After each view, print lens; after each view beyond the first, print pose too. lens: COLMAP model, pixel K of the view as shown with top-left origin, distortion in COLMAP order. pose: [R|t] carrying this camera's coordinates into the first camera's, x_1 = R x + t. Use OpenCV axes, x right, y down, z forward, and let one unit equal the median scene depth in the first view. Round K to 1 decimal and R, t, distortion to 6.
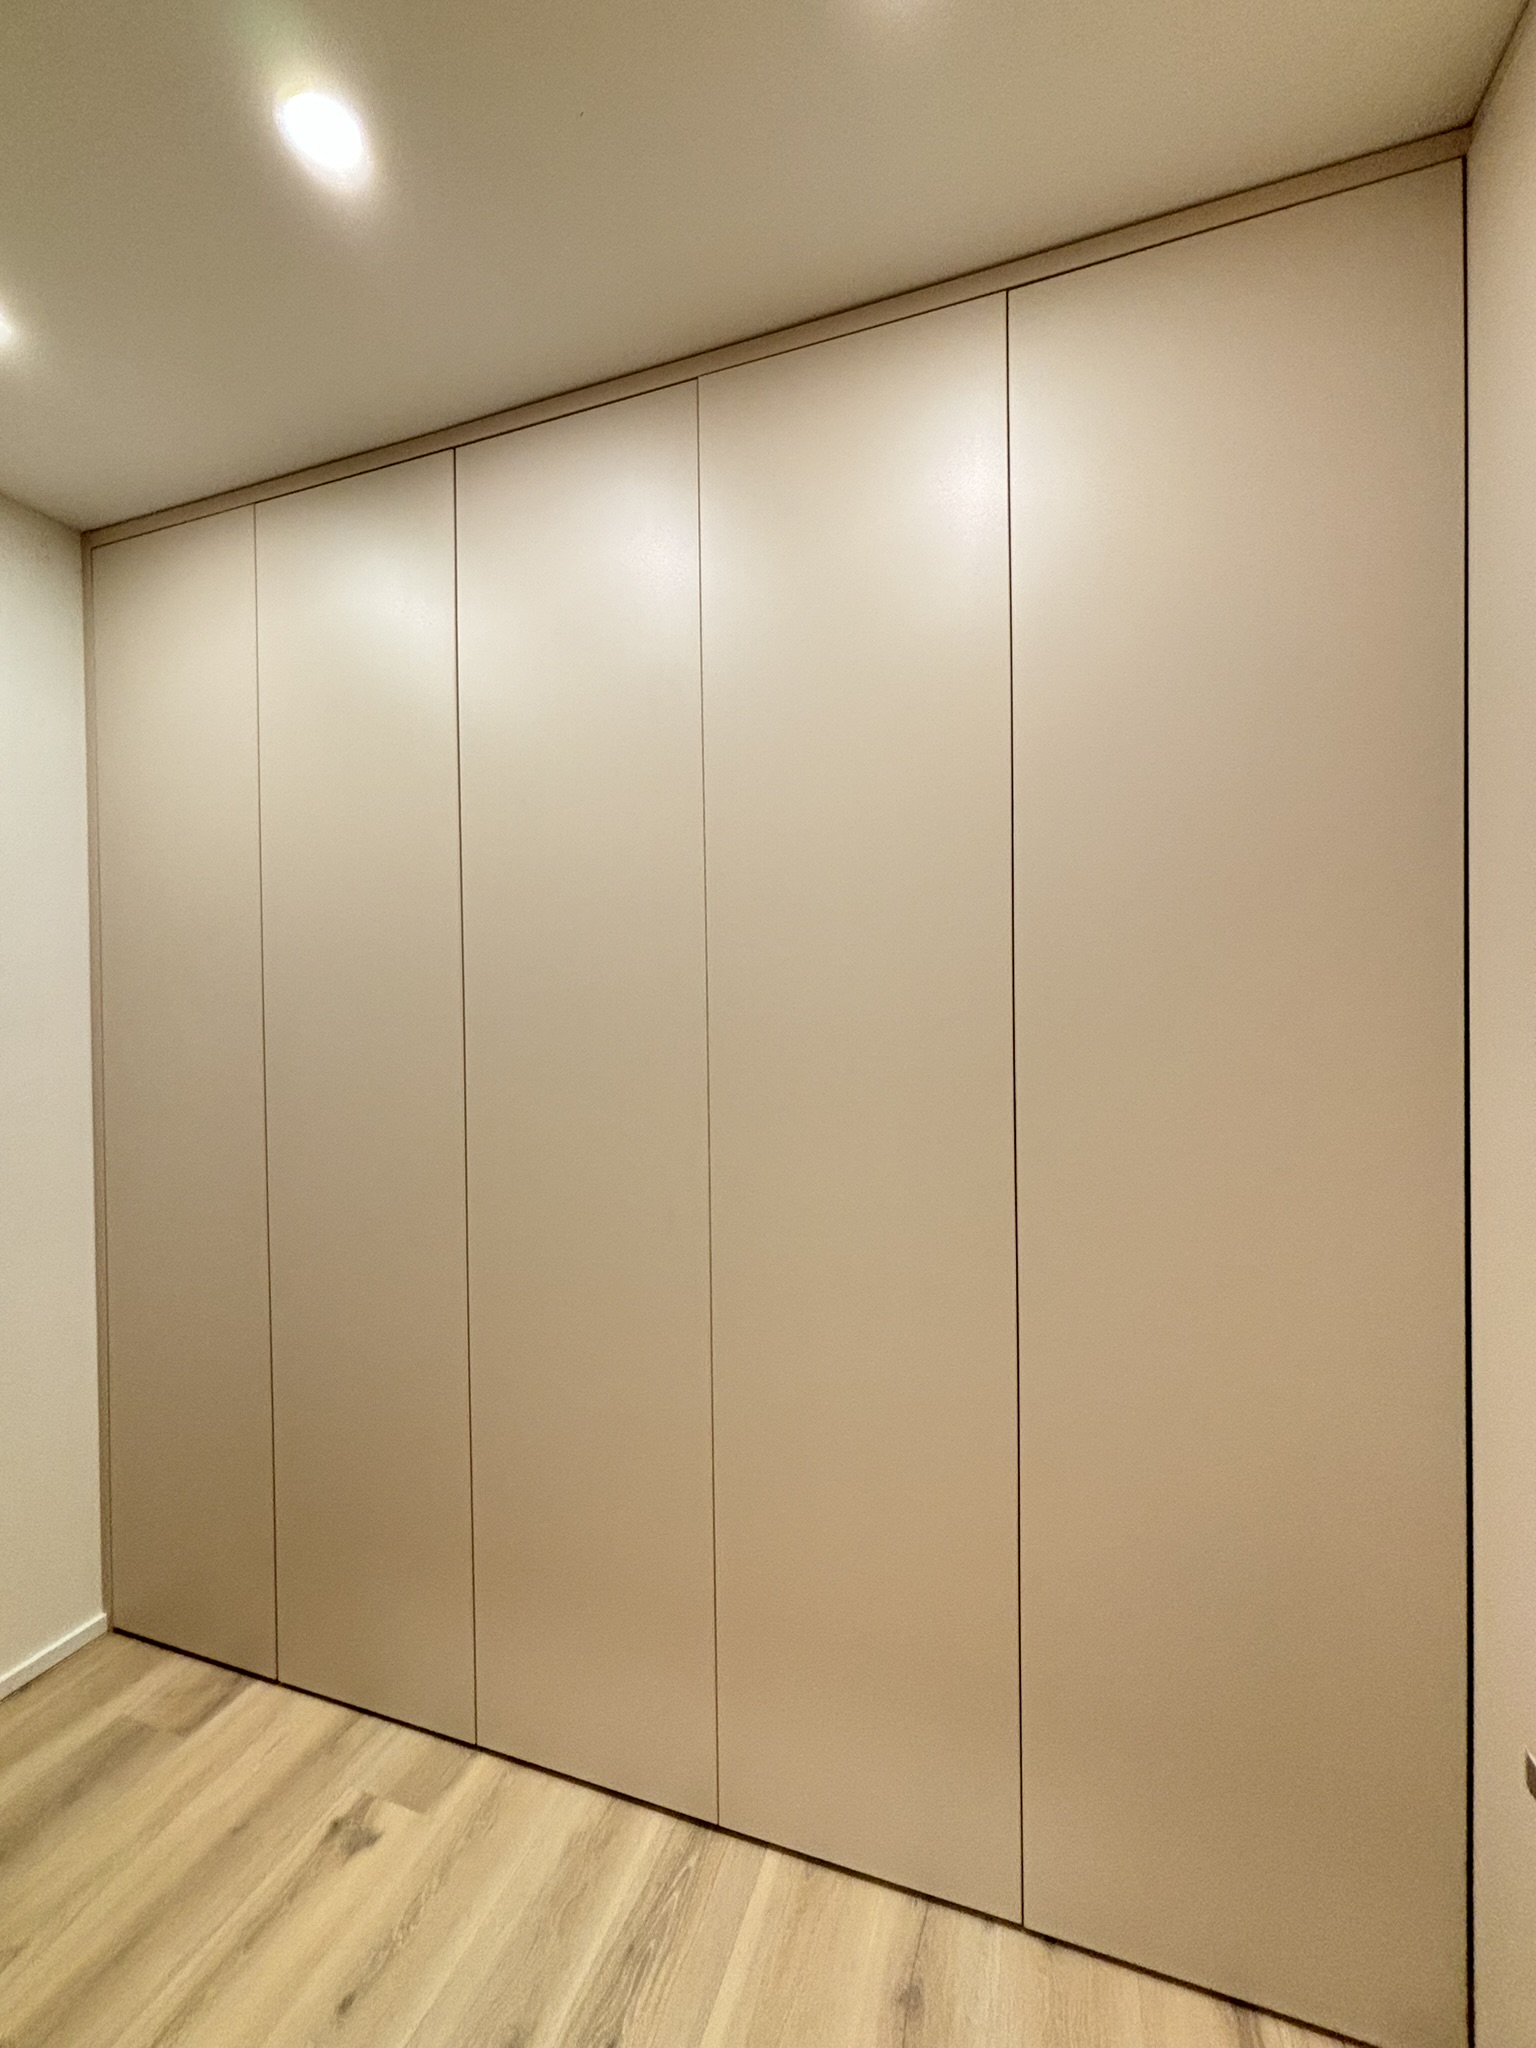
lens RADIAL K [[828.6, 0, 766.5], [0, 828.6, 1024.2], [0, 0, 1]] dist [0.008238, 0.000139]
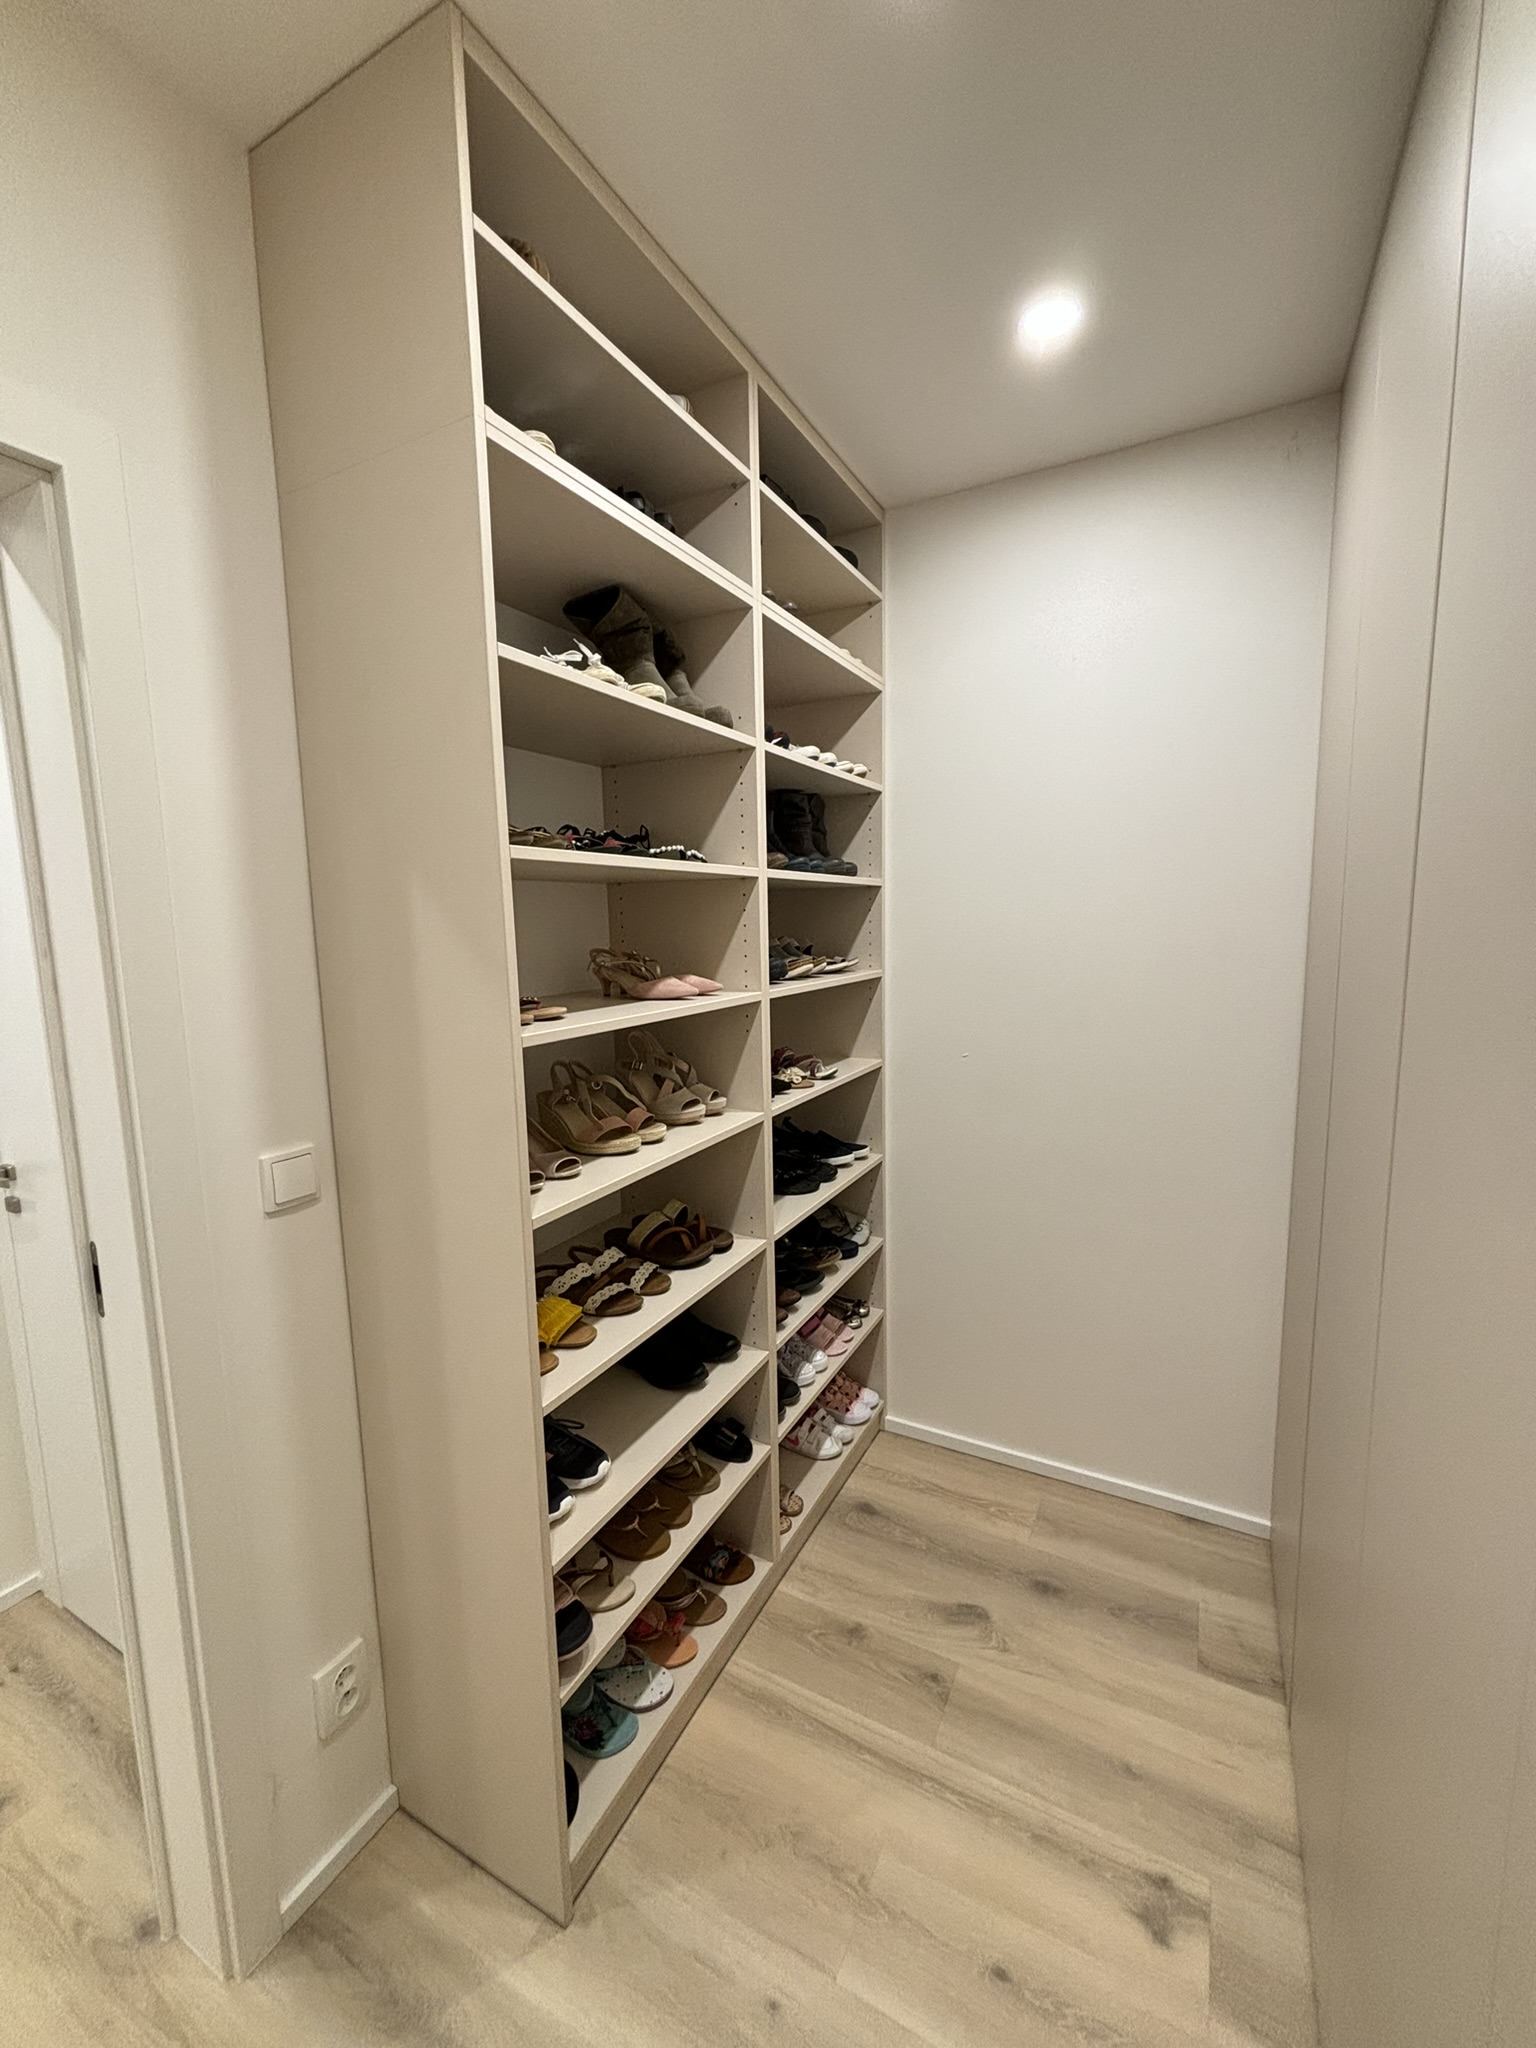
lens RADIAL K [[828.6, 0, 763.5], [0, 828.6, 1018.8], [0, 0, 1]] dist [0.008238, 0.000139]
pose [[-0.148589, 0.135867, -0.979521, 0.297644], [0.014354, 0.990709, 0.135241, -0.079384], [0.988795, 0.006036, -0.149159, 0.708431]]
